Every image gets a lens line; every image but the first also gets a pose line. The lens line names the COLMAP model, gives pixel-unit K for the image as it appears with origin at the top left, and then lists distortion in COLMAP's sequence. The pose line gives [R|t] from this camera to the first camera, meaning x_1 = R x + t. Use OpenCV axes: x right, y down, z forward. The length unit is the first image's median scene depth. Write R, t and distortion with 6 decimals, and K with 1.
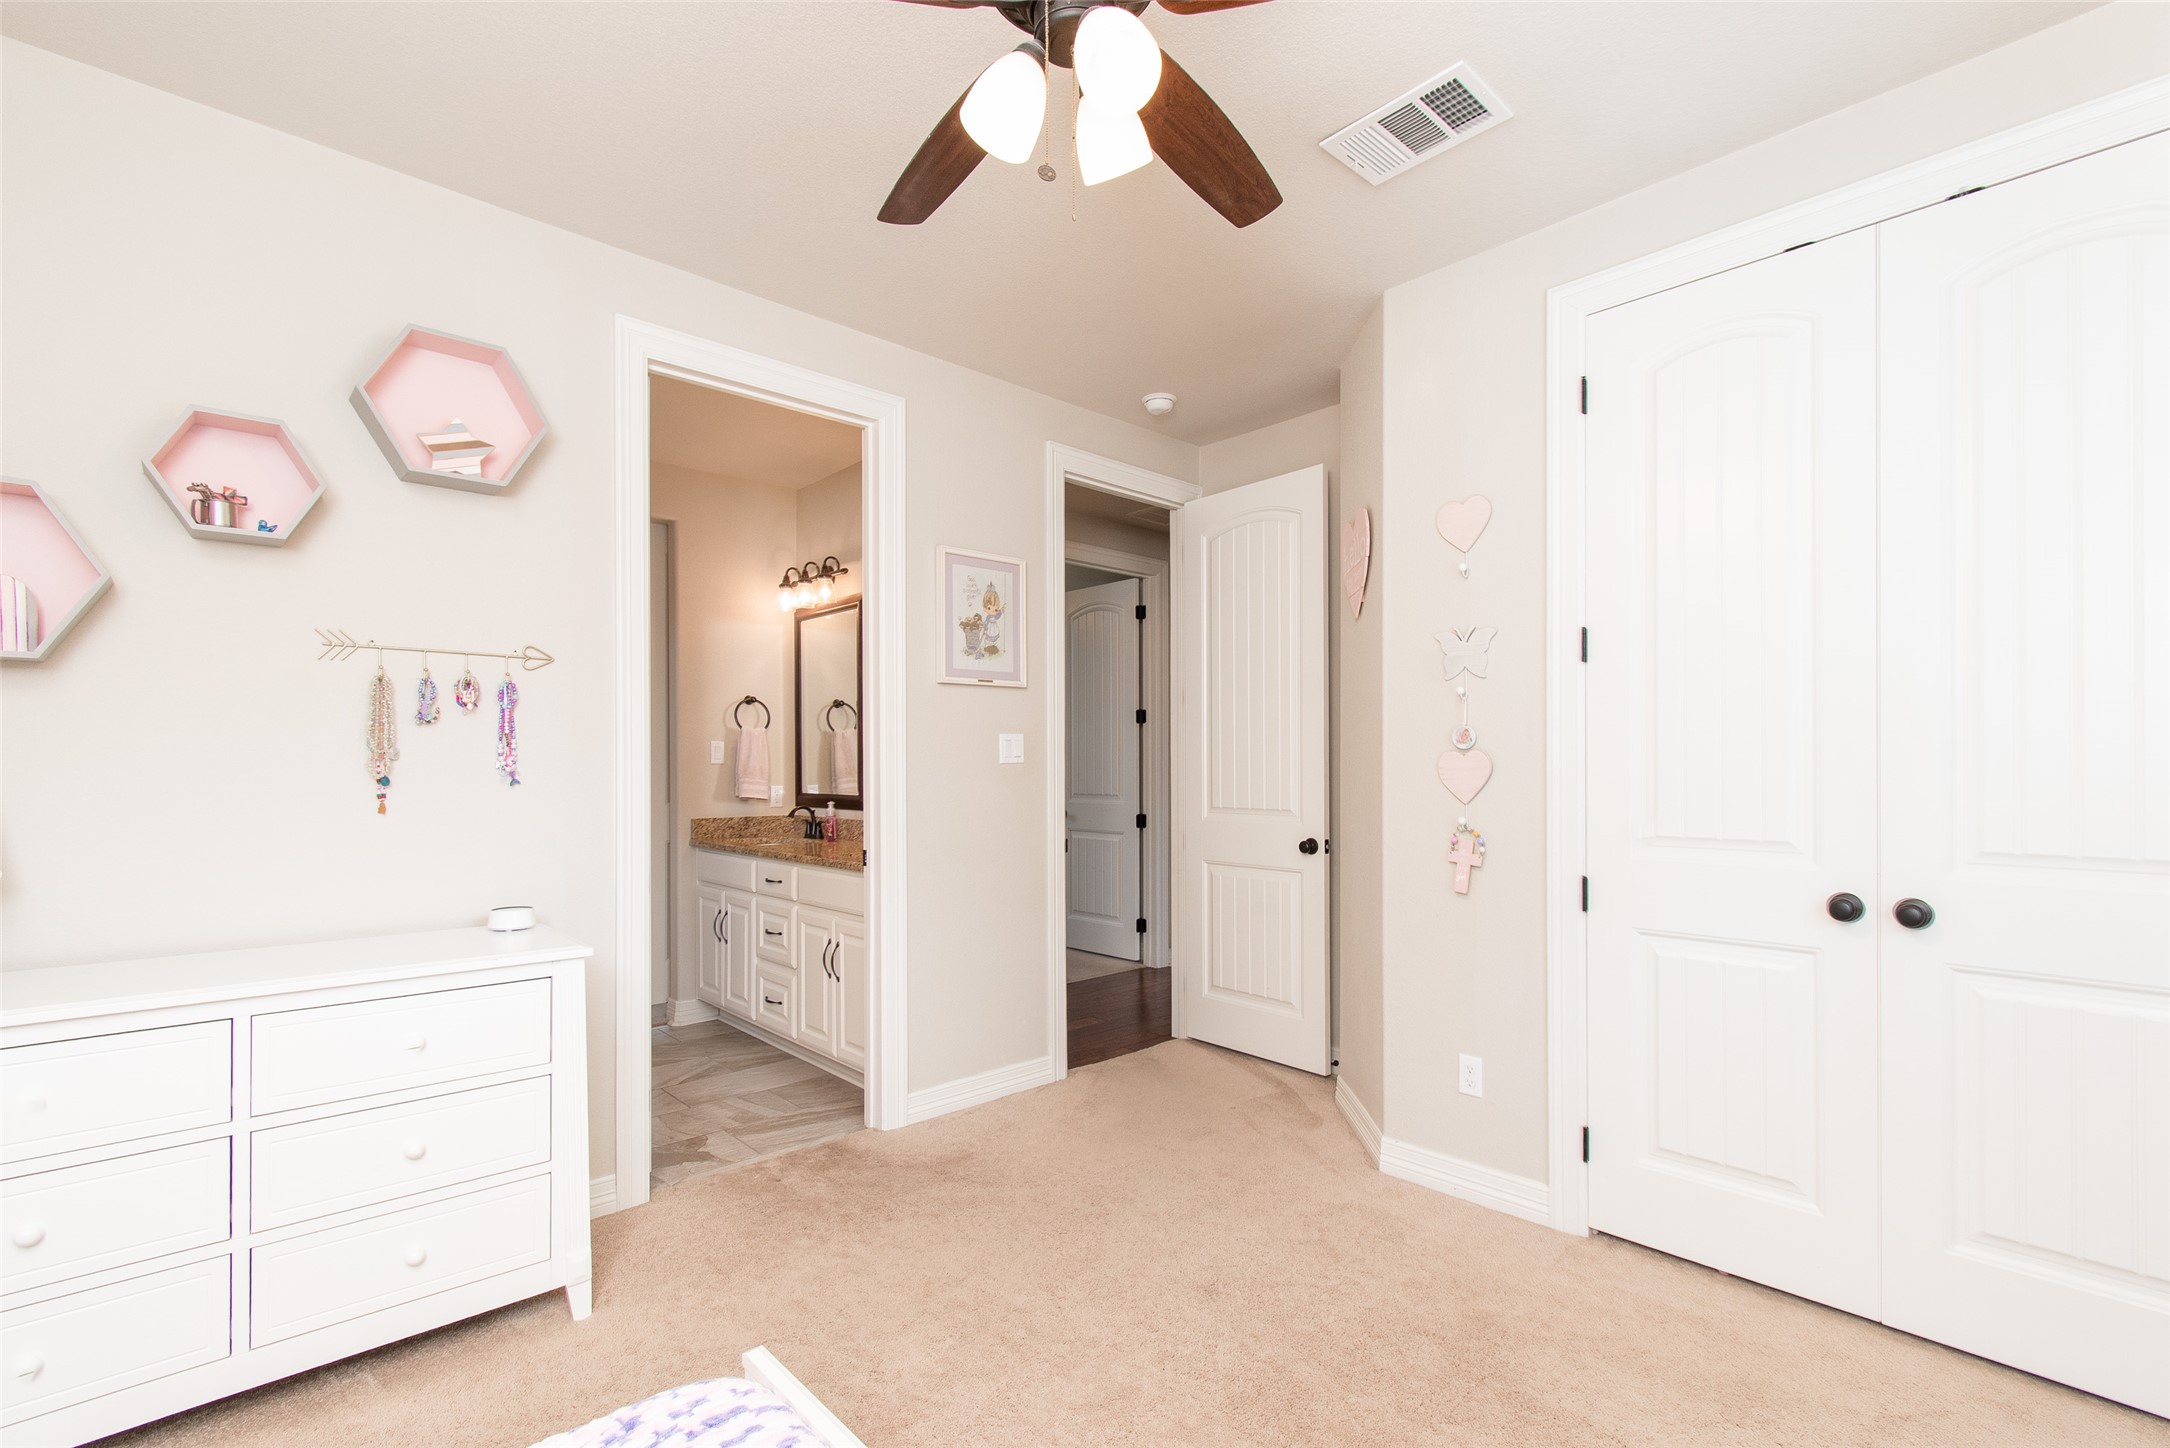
lens RADIAL K [[964.4, 0, 1087.1], [0, 964.4, 745.5], [0, 0, 1]] dist [-0.001785, -0.000986]
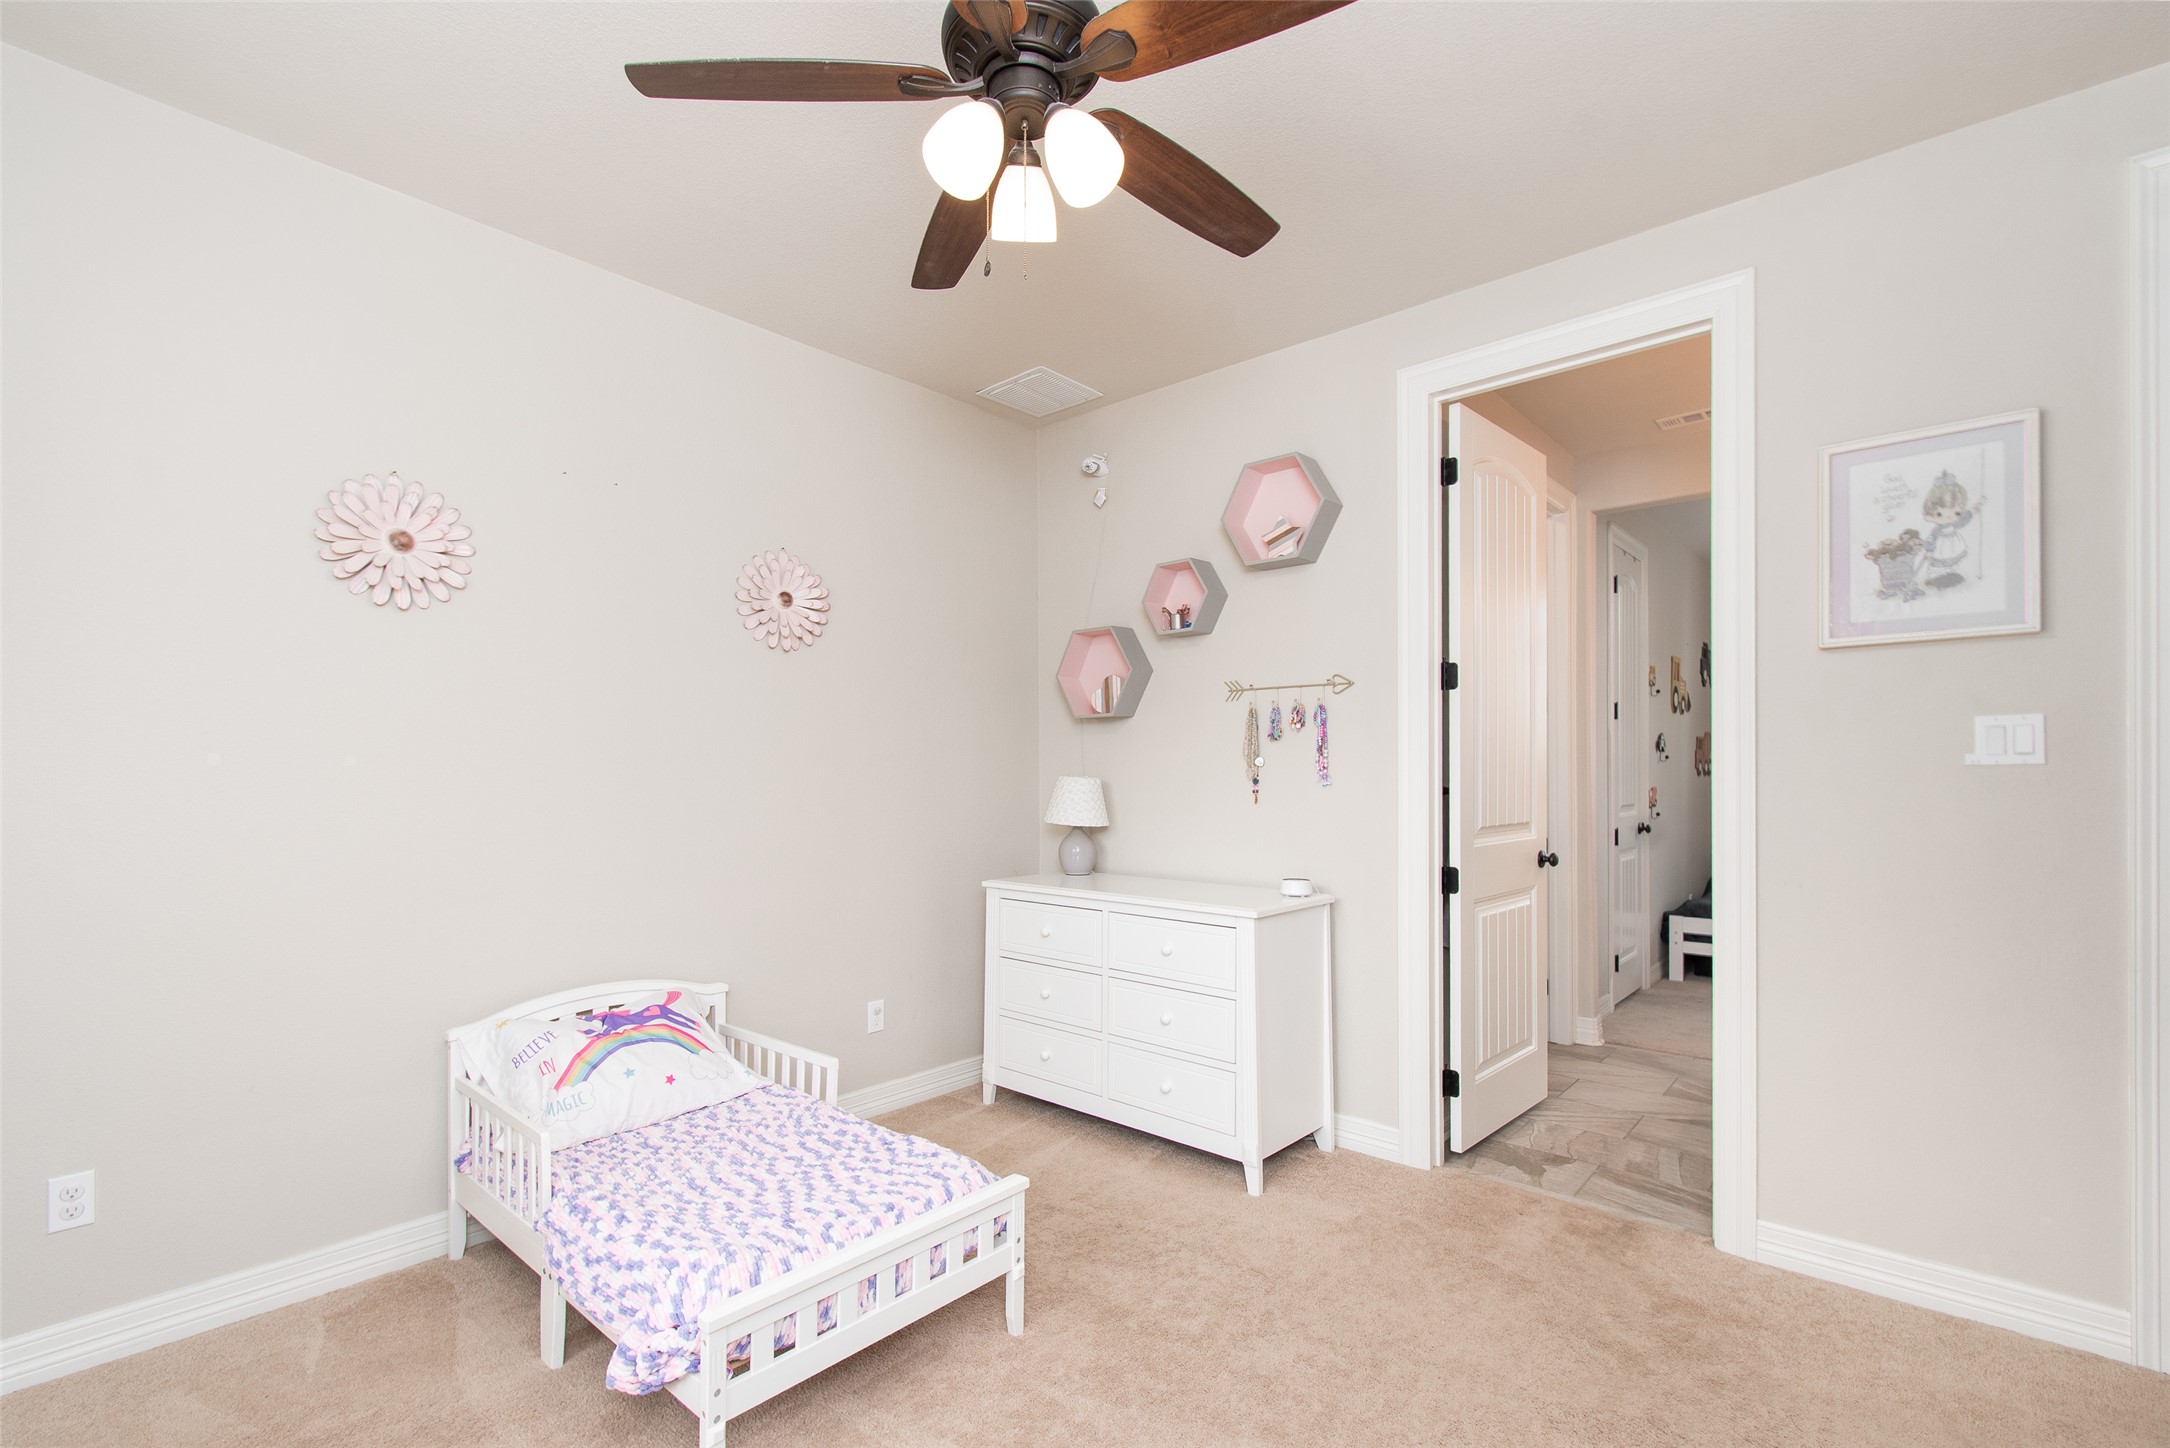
lens RADIAL K [[958.9, 0, 1084.0], [0, 958.9, 756.1], [0, 0, 1]] dist [-0.000072, -0.012453]
pose [[0.097054, -0.013767, -0.995184, 0.618371], [0.022887, 0.999671, -0.011597, 0.009319], [0.995016, -0.021651, 0.097337, 0.543460]]
